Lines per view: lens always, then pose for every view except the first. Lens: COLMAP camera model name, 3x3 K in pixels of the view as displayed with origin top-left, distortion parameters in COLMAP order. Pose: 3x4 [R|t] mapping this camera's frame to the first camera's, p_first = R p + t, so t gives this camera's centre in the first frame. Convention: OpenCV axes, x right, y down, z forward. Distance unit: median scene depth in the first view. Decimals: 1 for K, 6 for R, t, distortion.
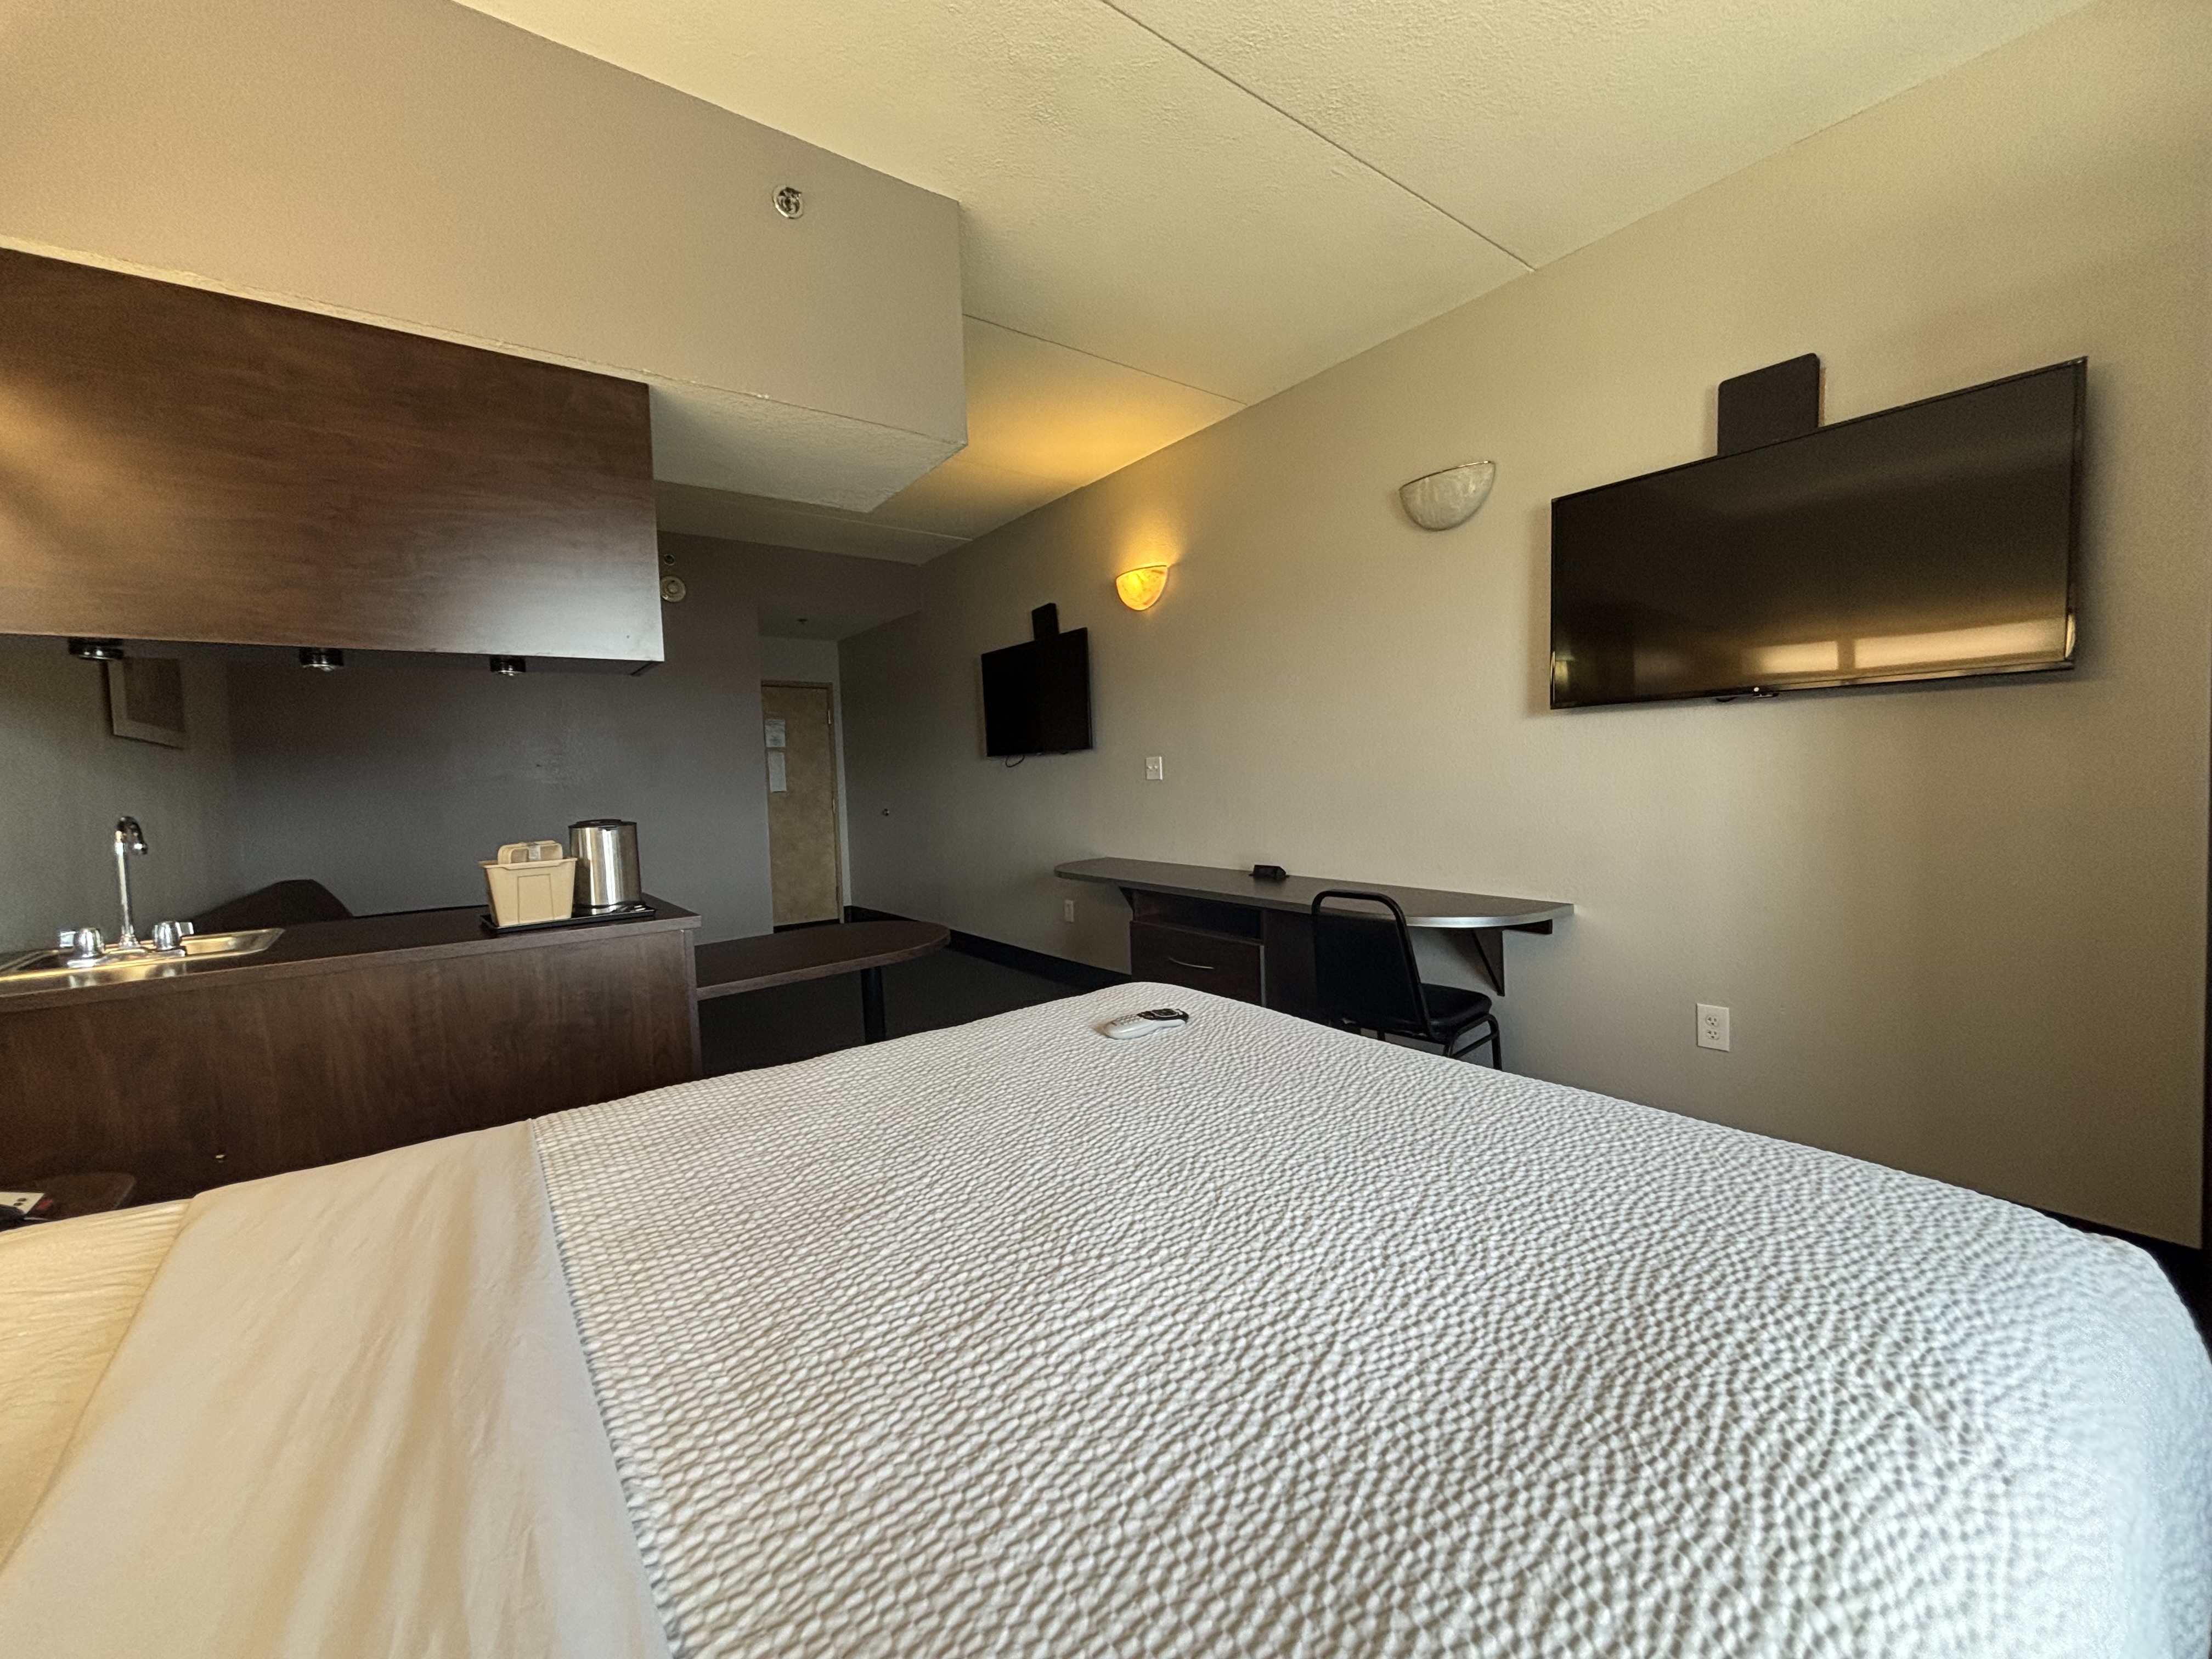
lens RADIAL K [[893.3, 0, 1108.2], [0, 893.3, 825.2], [0, 0, 1]] dist [0.000303, -0.000016]
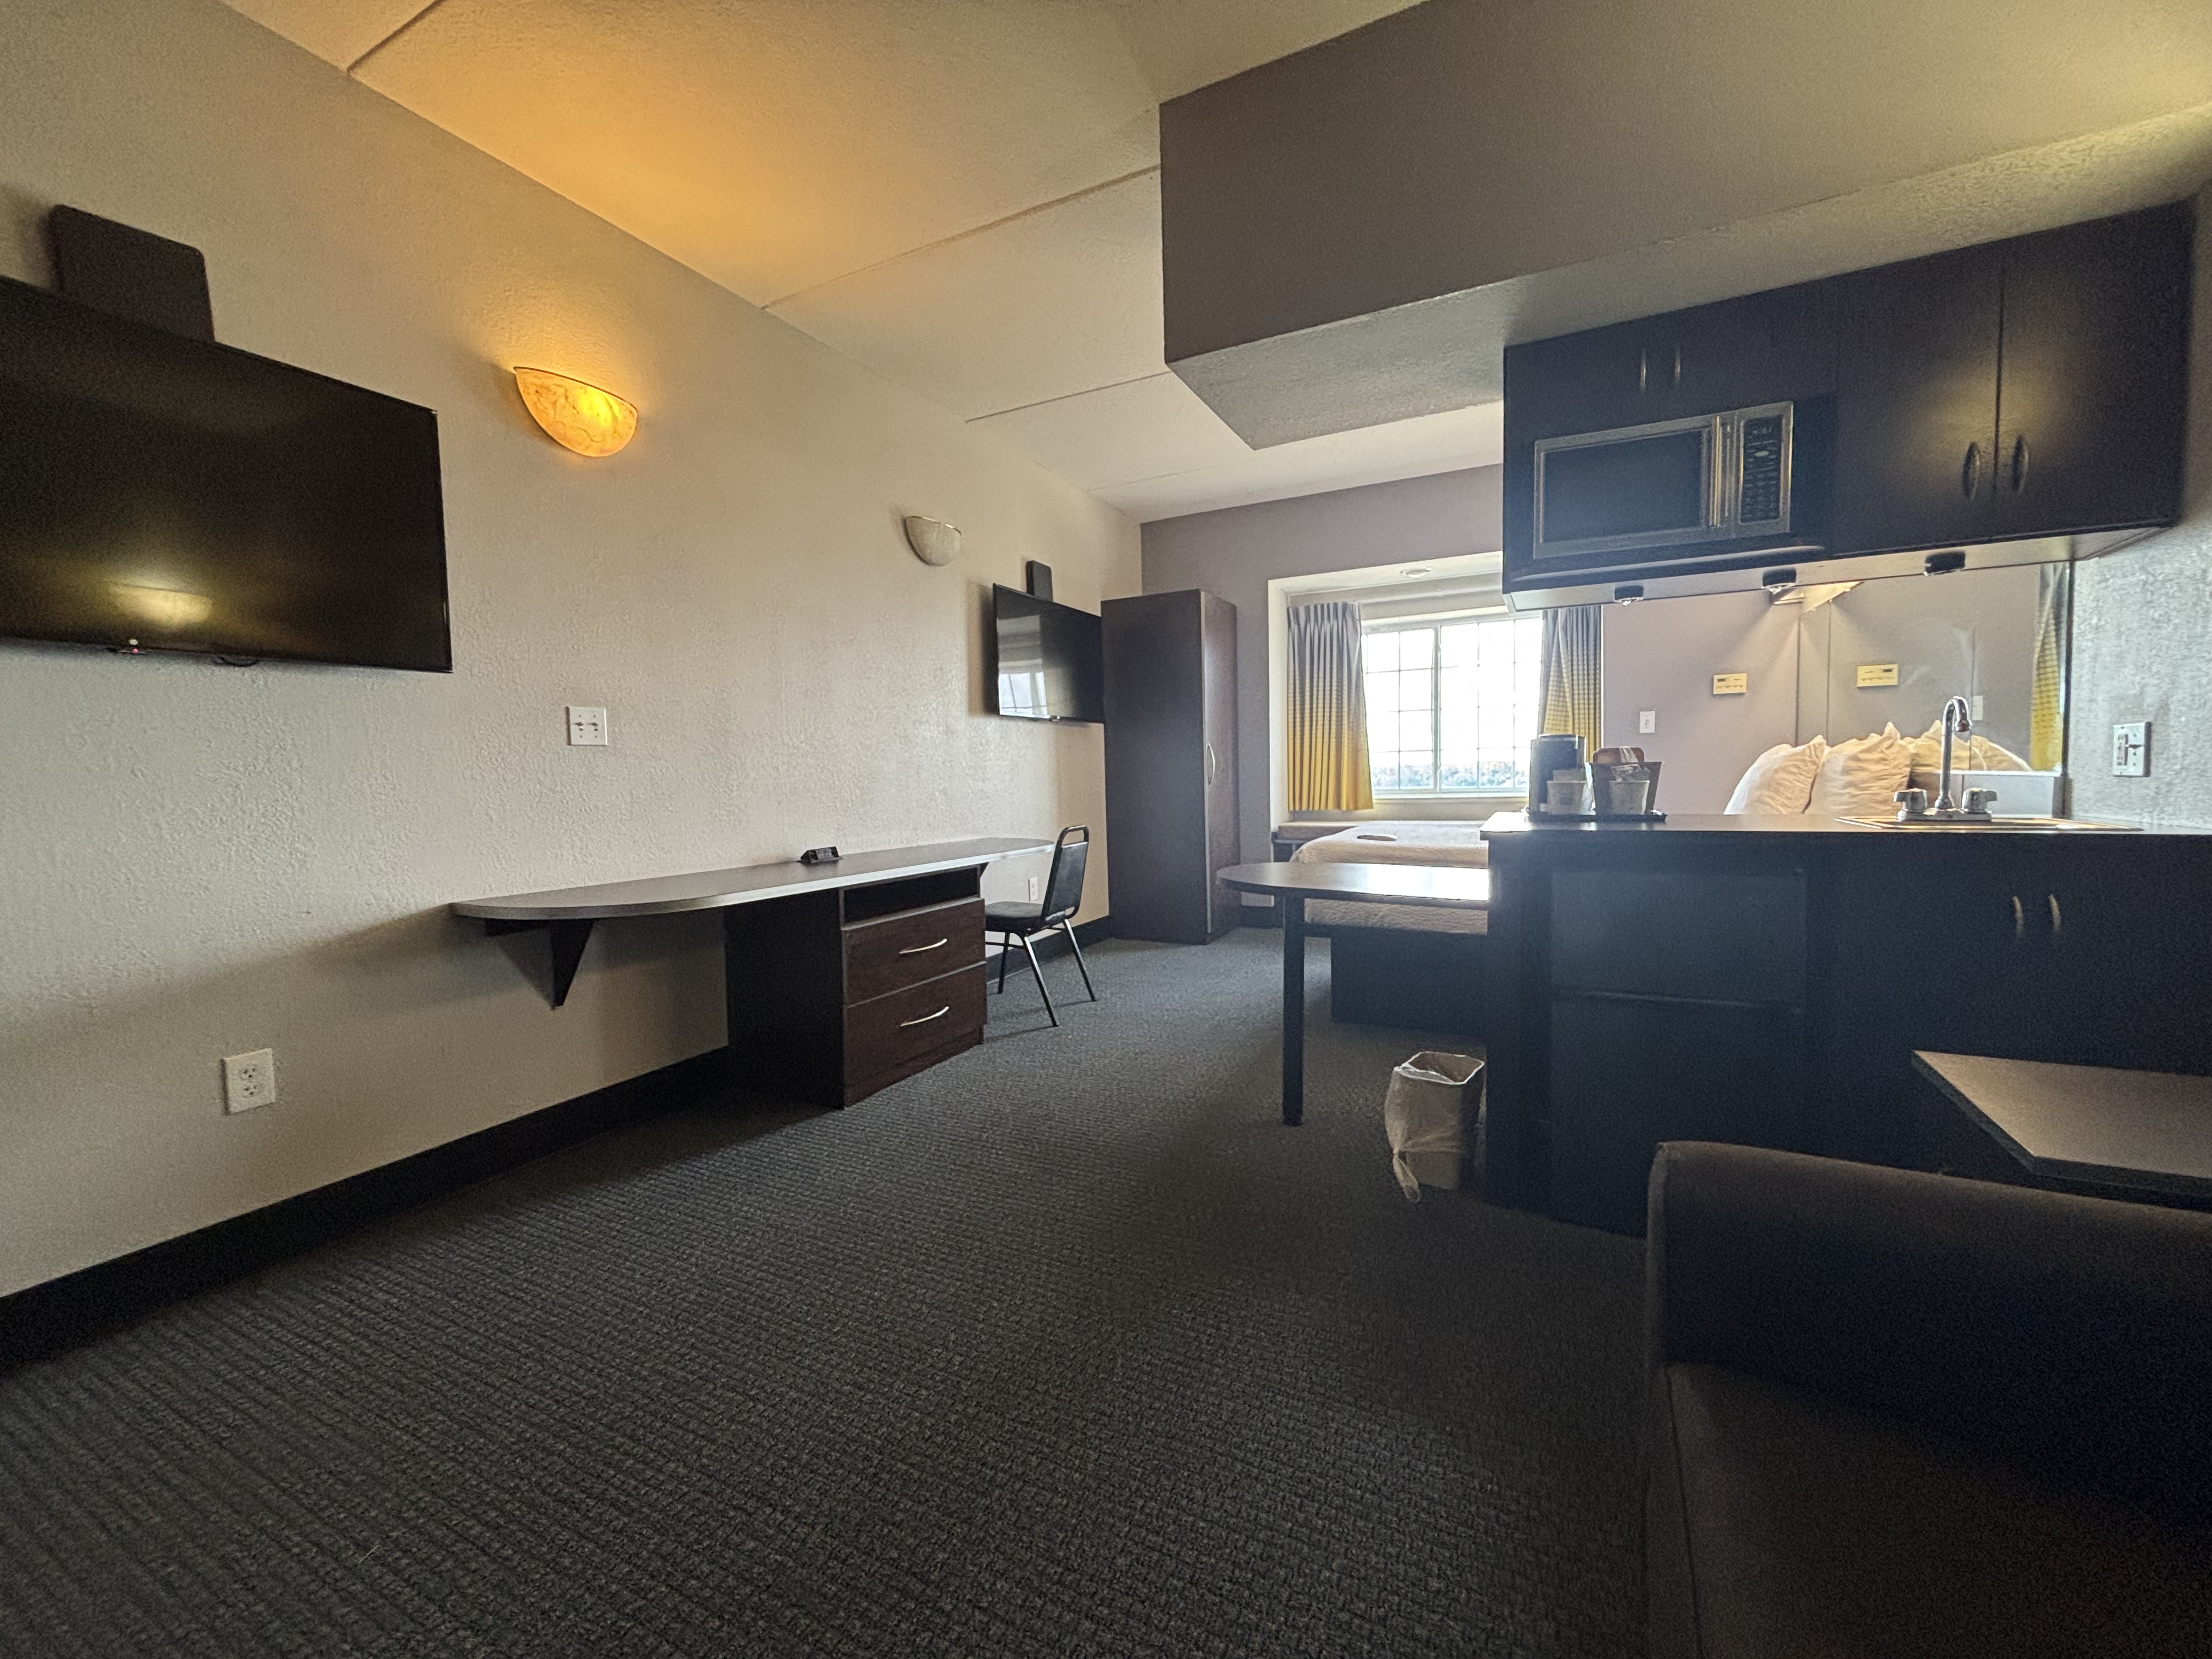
lens RADIAL K [[876.4, 0, 1113.8], [0, 876.4, 826.4], [0, 0, 1]] dist [-0.002024, -0.000250]
pose [[-0.452512, -0.029667, 0.891265, -0.581580], [0.071419, 0.995030, 0.069382, -0.012245], [-0.888894, 0.095050, -0.448145, 0.892070]]
